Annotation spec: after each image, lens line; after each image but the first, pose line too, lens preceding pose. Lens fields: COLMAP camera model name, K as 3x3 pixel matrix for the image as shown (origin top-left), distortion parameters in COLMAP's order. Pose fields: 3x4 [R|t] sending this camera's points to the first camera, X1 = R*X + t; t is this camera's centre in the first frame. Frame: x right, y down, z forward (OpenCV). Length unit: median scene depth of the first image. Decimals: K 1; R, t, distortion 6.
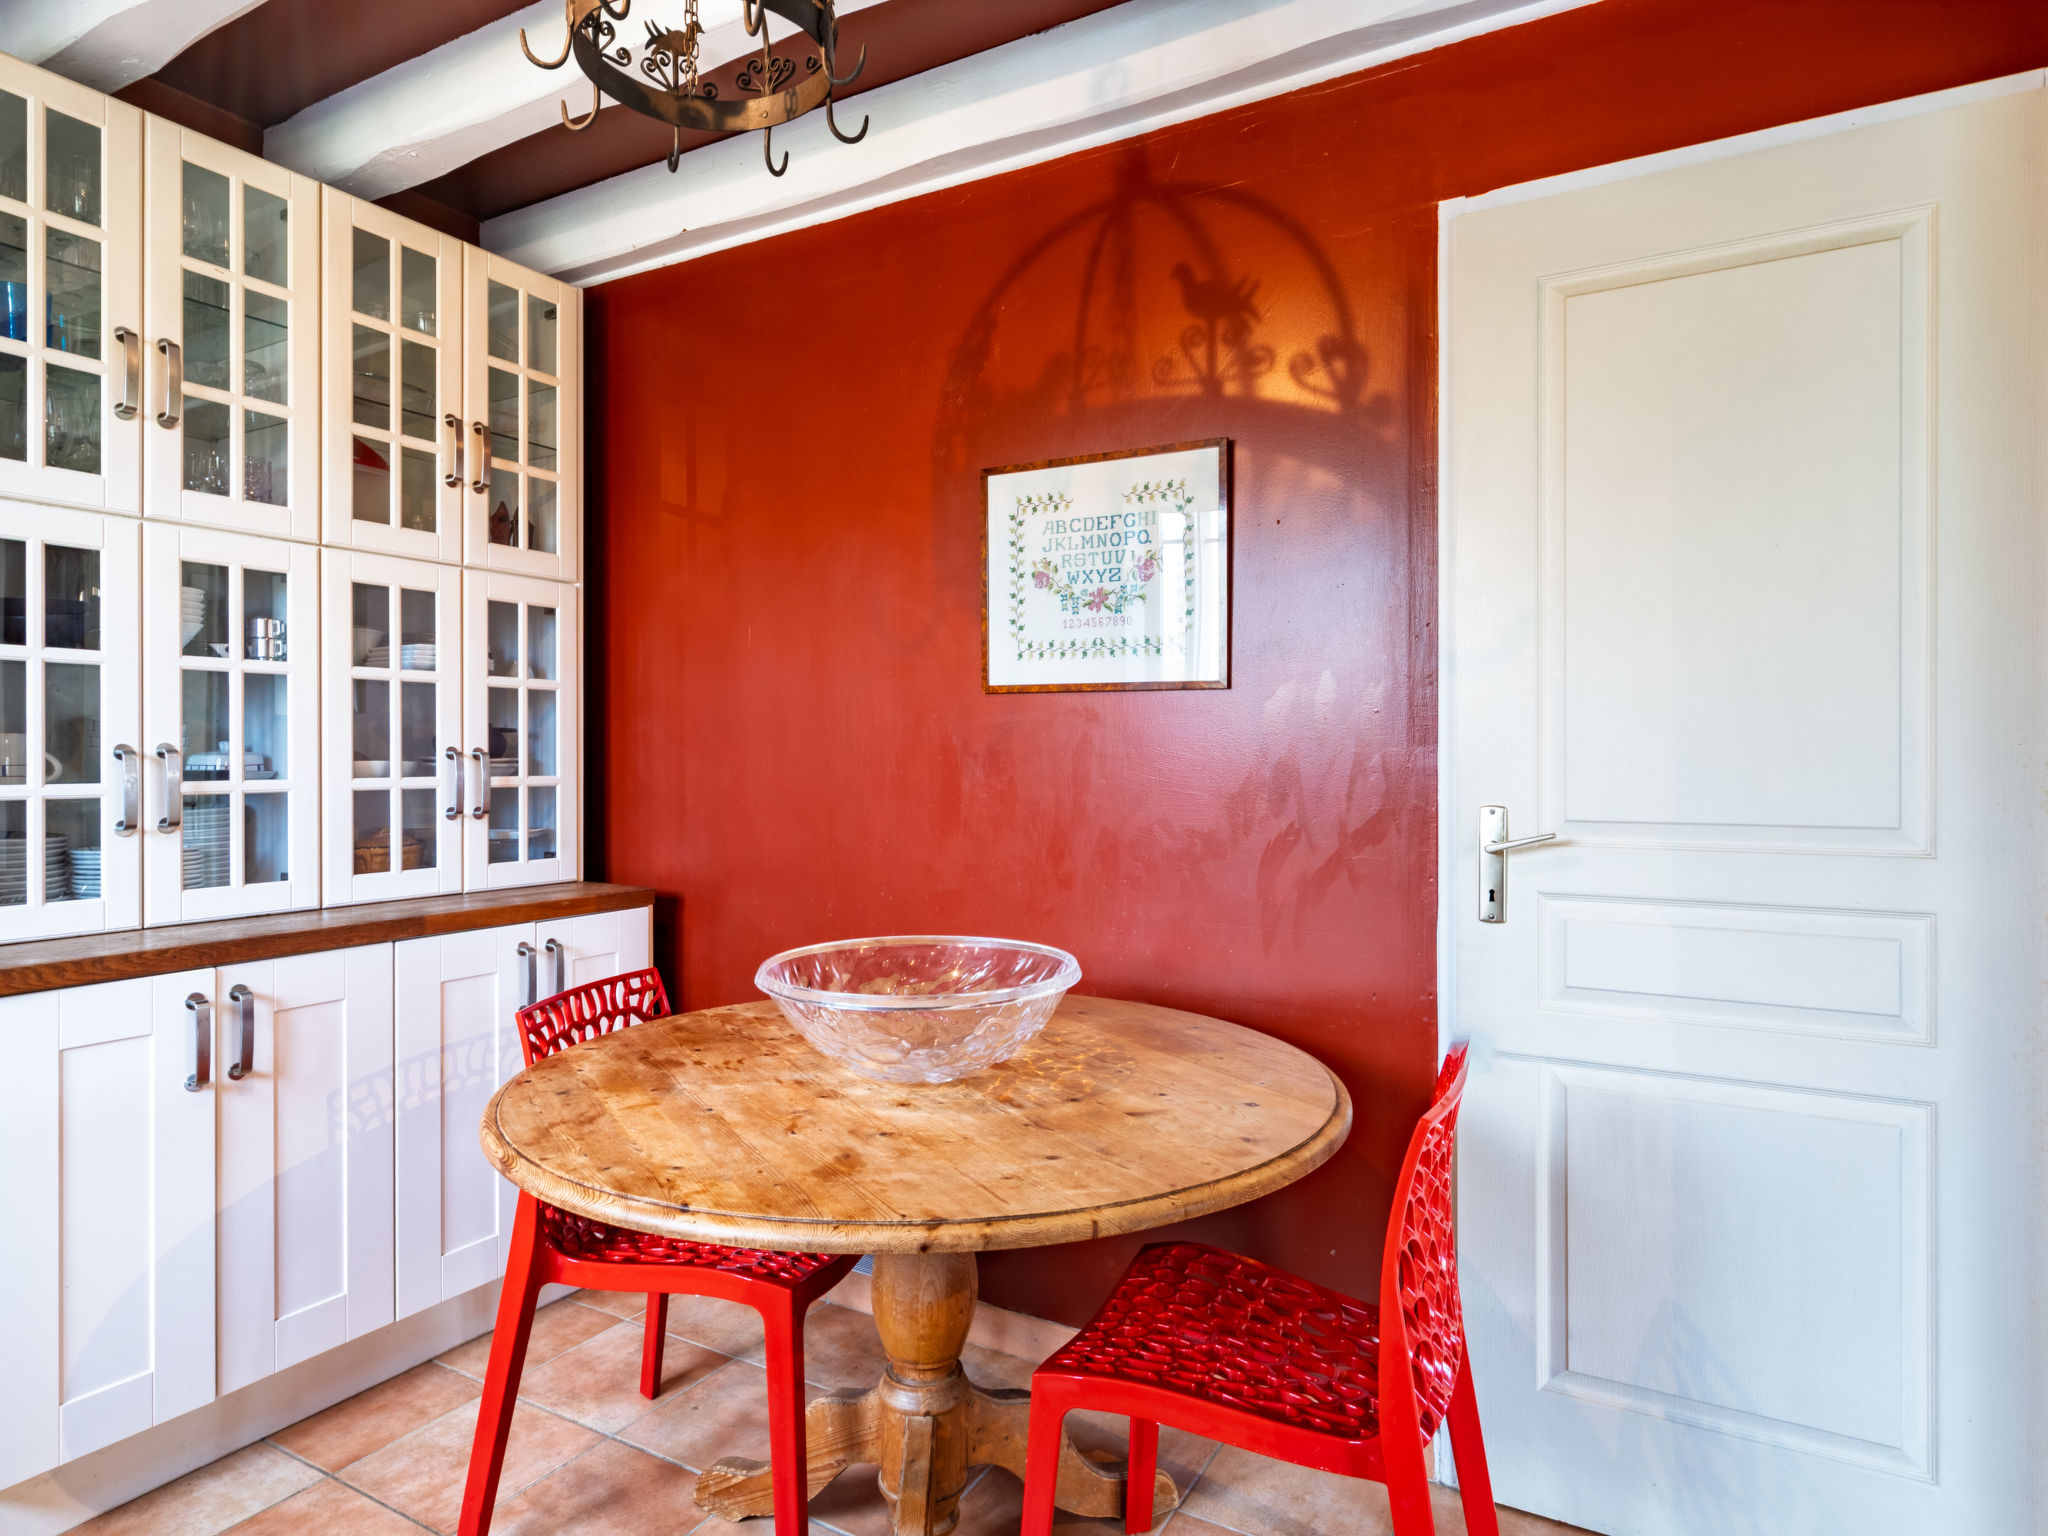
lens RADIAL K [[1218.5, 0, 1020.4], [0, 1218.5, 746.3], [0, 0, 1]] dist [0.002815, 0.001659]
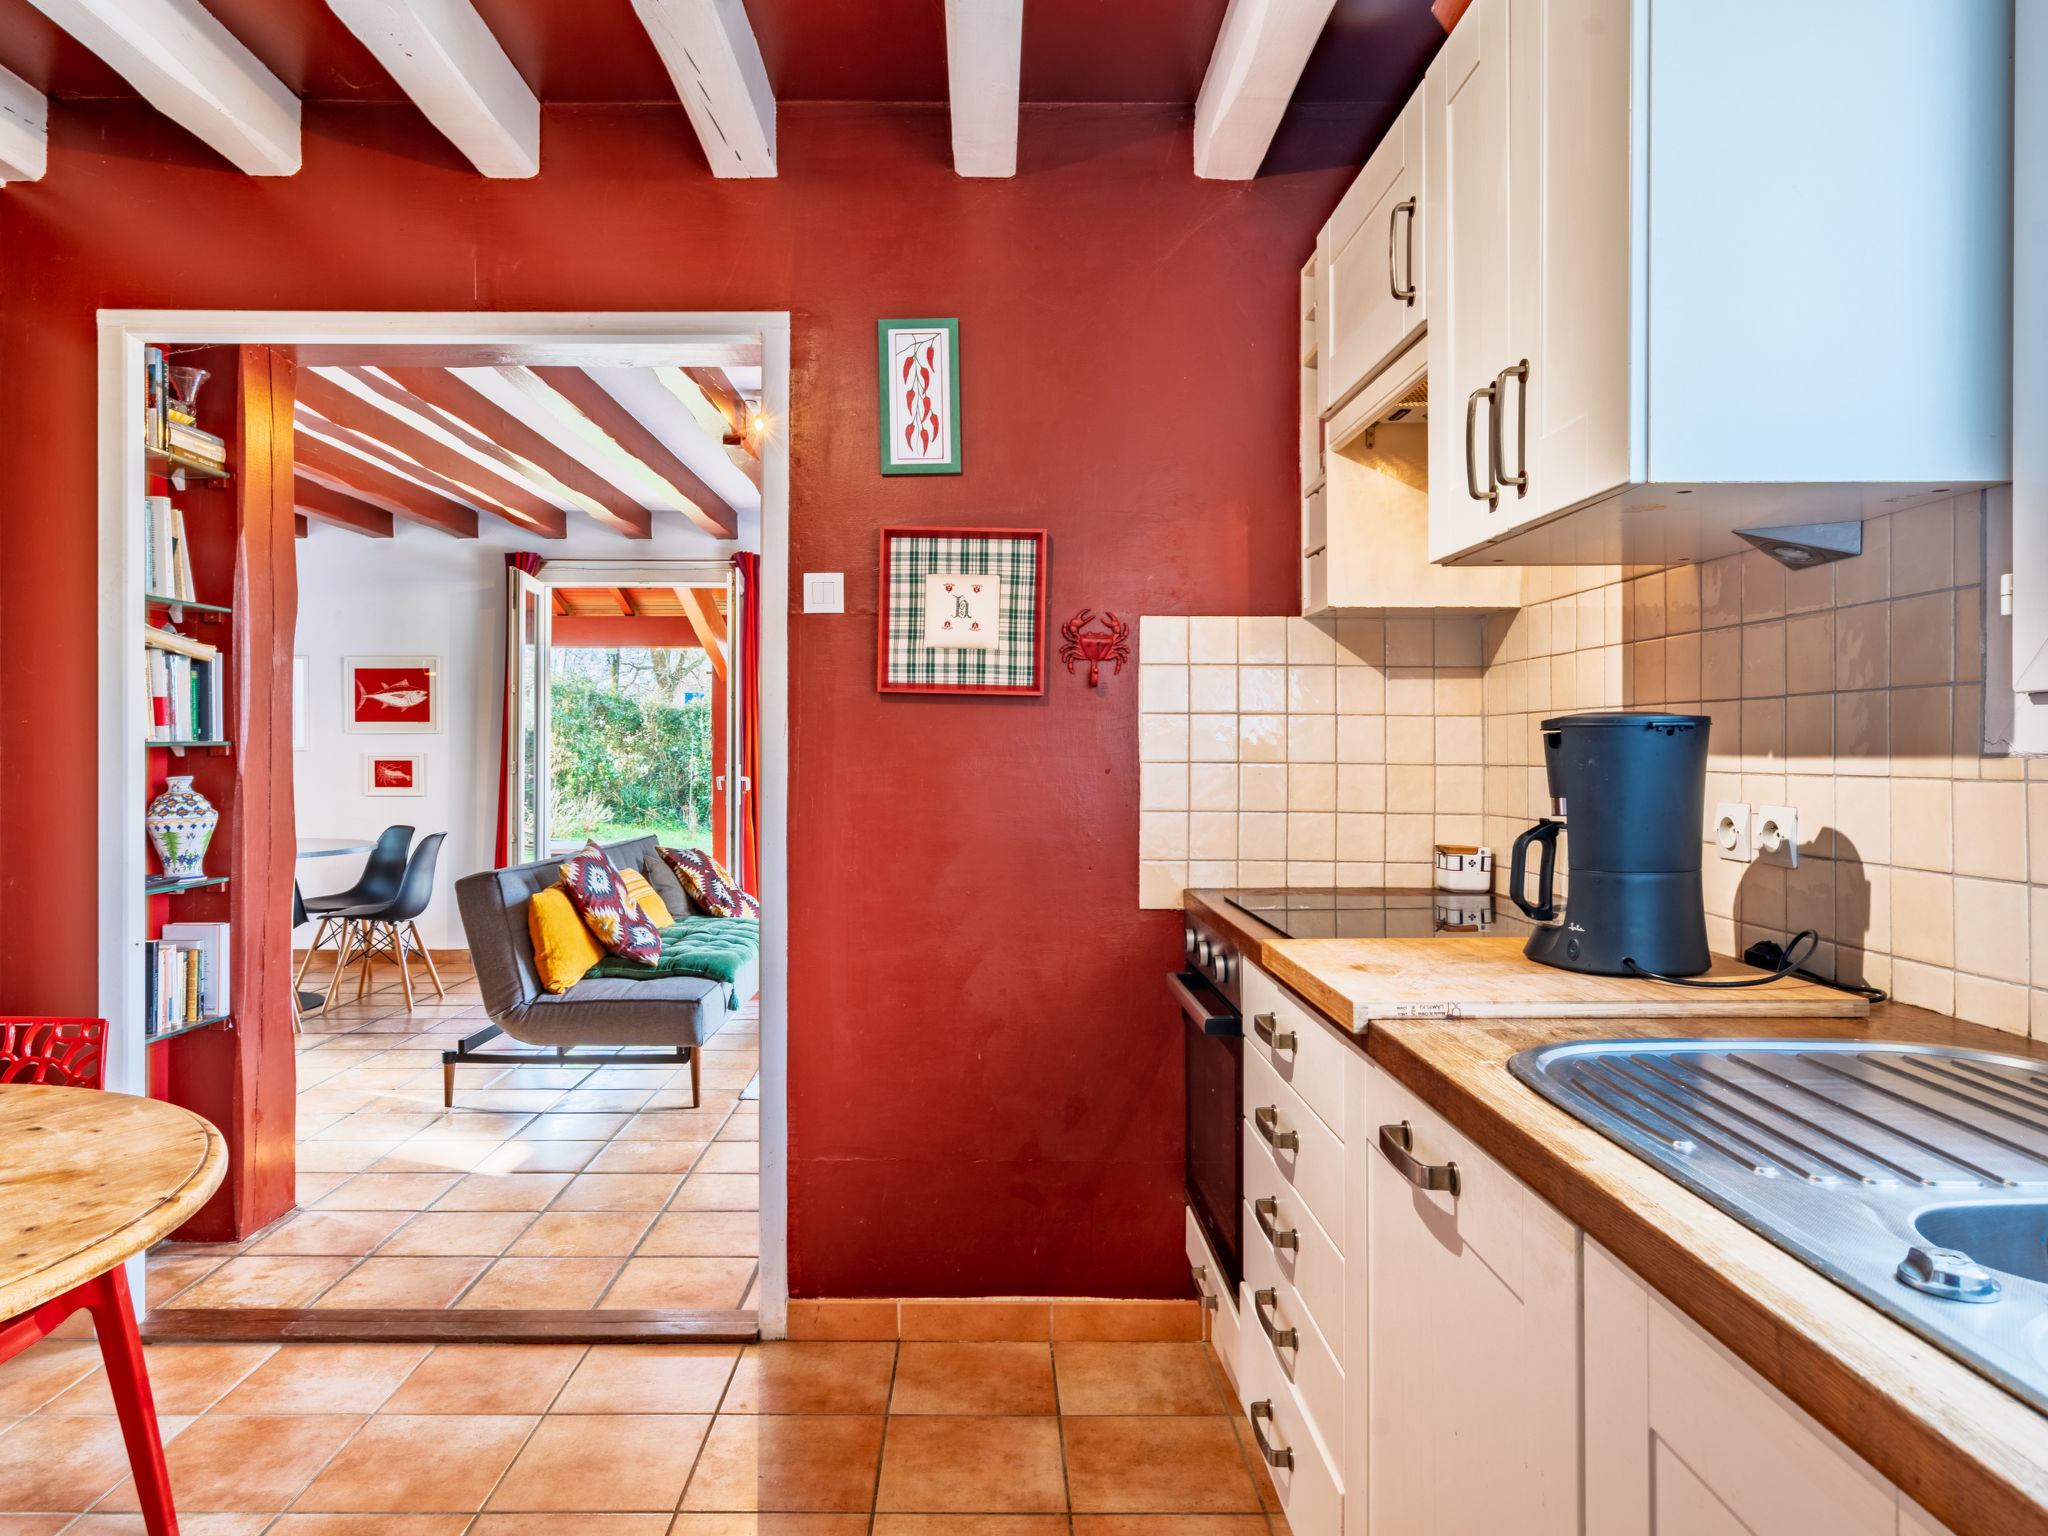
lens RADIAL K [[1343.4, 0, 979.0], [0, 1343.4, 749.5], [0, 0, 1]] dist [-0.000310, 0.006620]
pose [[-0.503934, -0.001933, 0.863740, -0.846830], [0.001010, 0.999995, 0.002827, -0.000920], [-0.863742, 0.002297, -0.503930, 0.520742]]
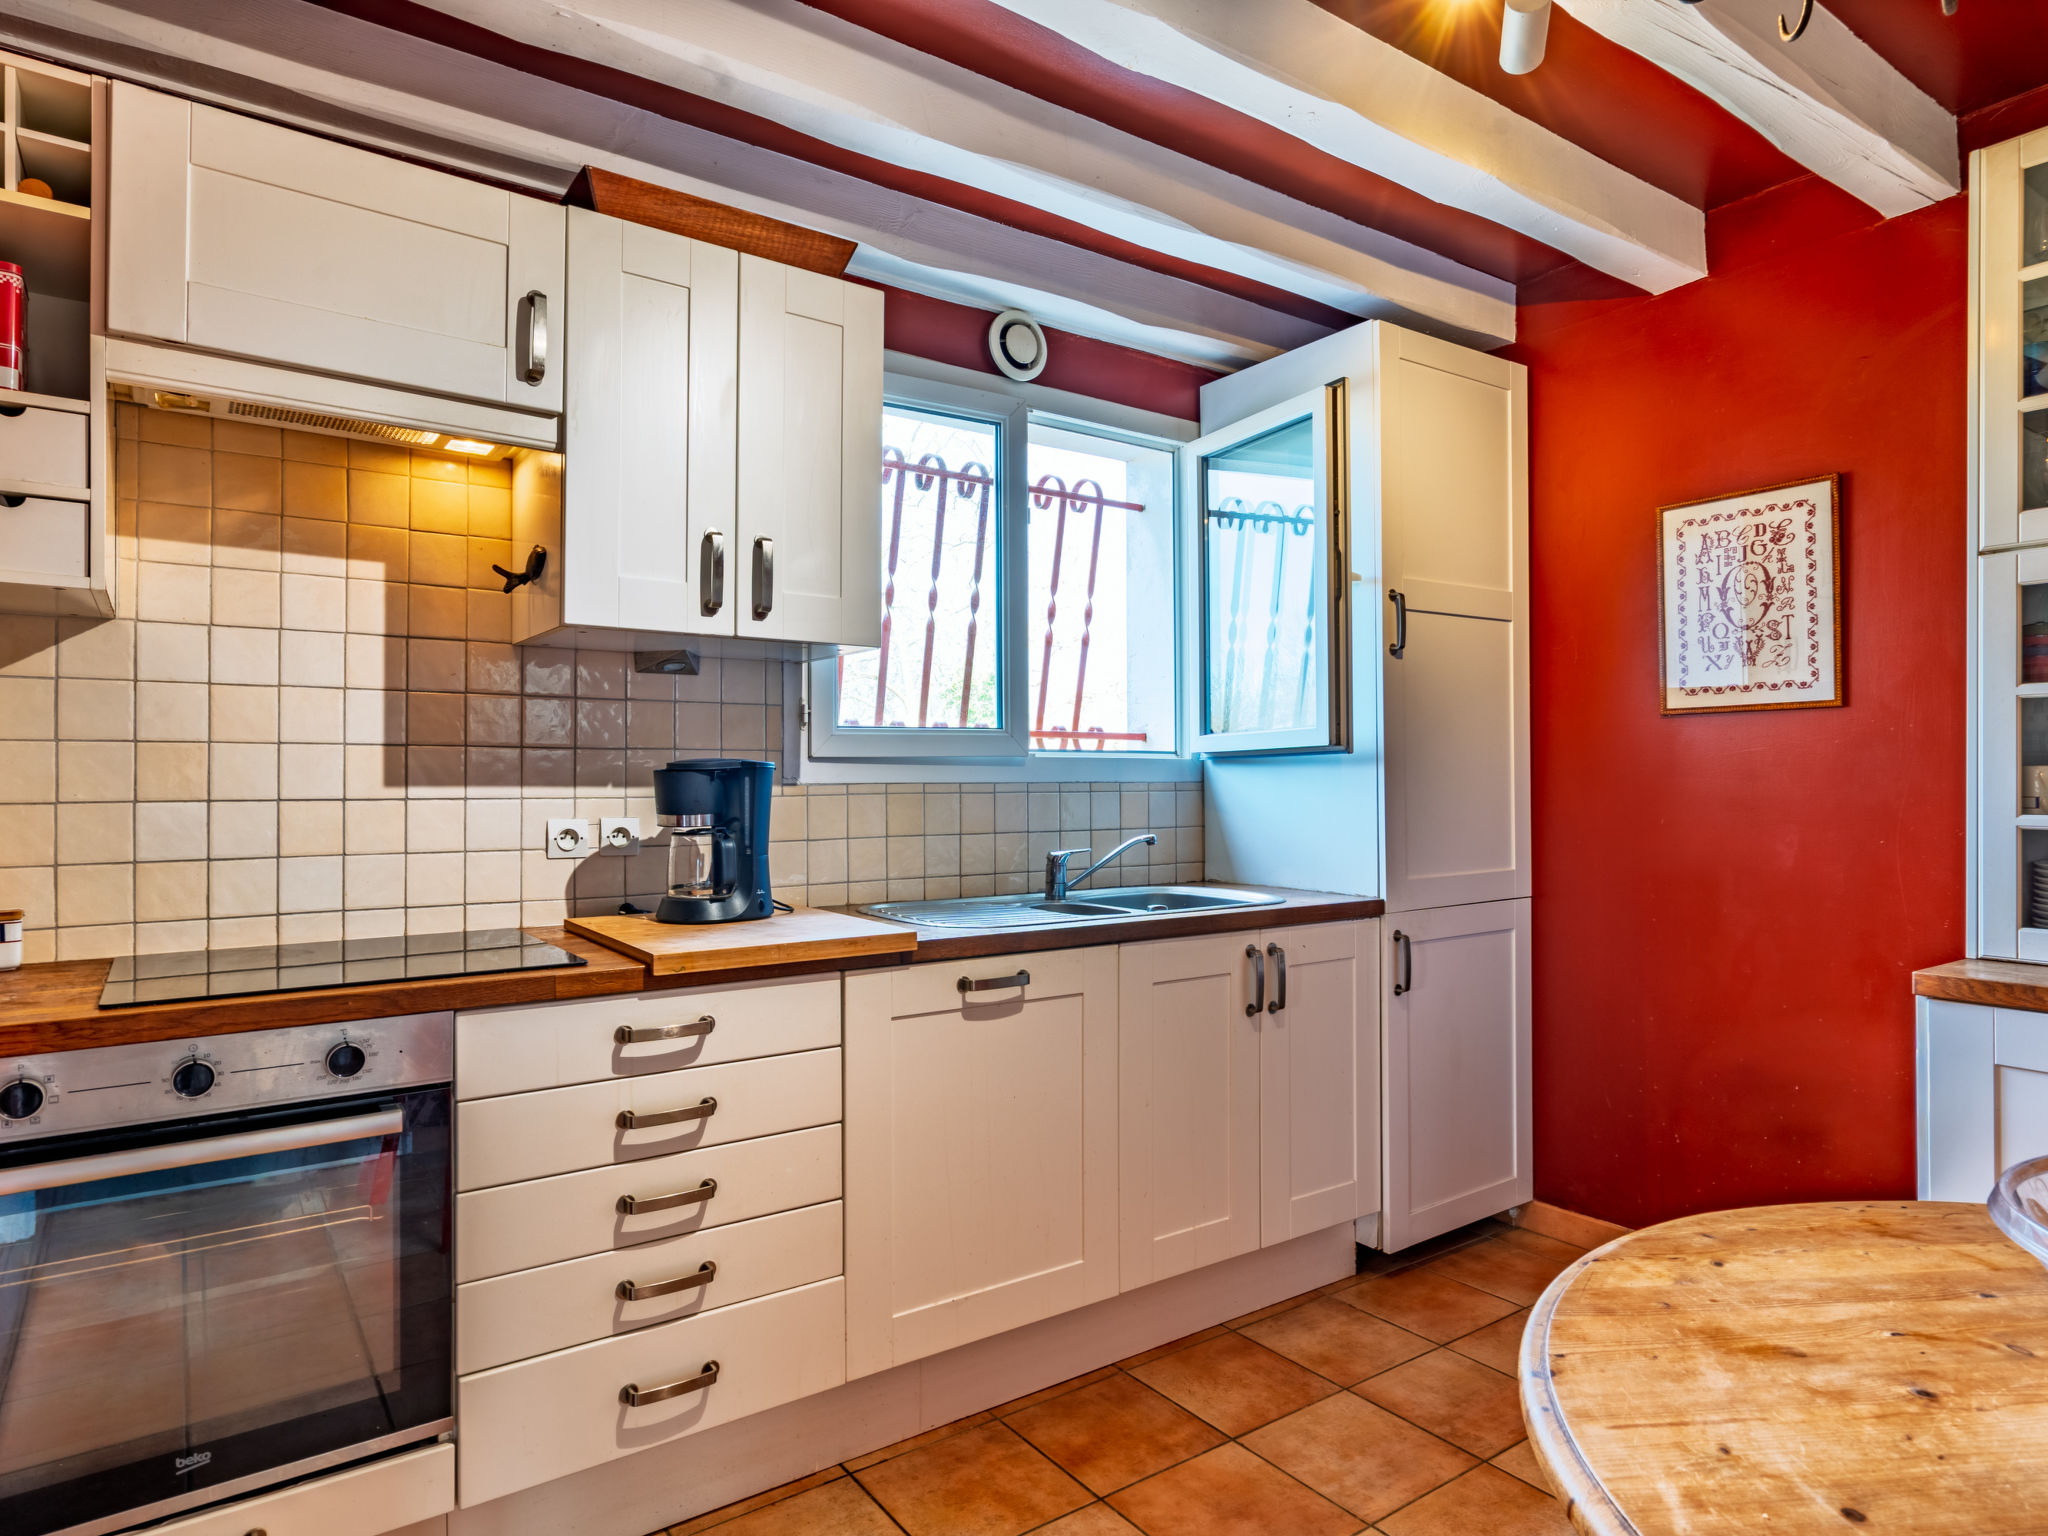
lens RADIAL K [[1218.5, 0, 1034.1], [0, 1218.5, 771.0], [0, 0, 1]] dist [0.002815, 0.001659]
pose [[-0.414495, -0.009045, -0.910007, 0.410054], [0.000029, 0.999950, -0.009952, 0.002605], [0.910052, -0.004151, -0.414474, 0.530311]]
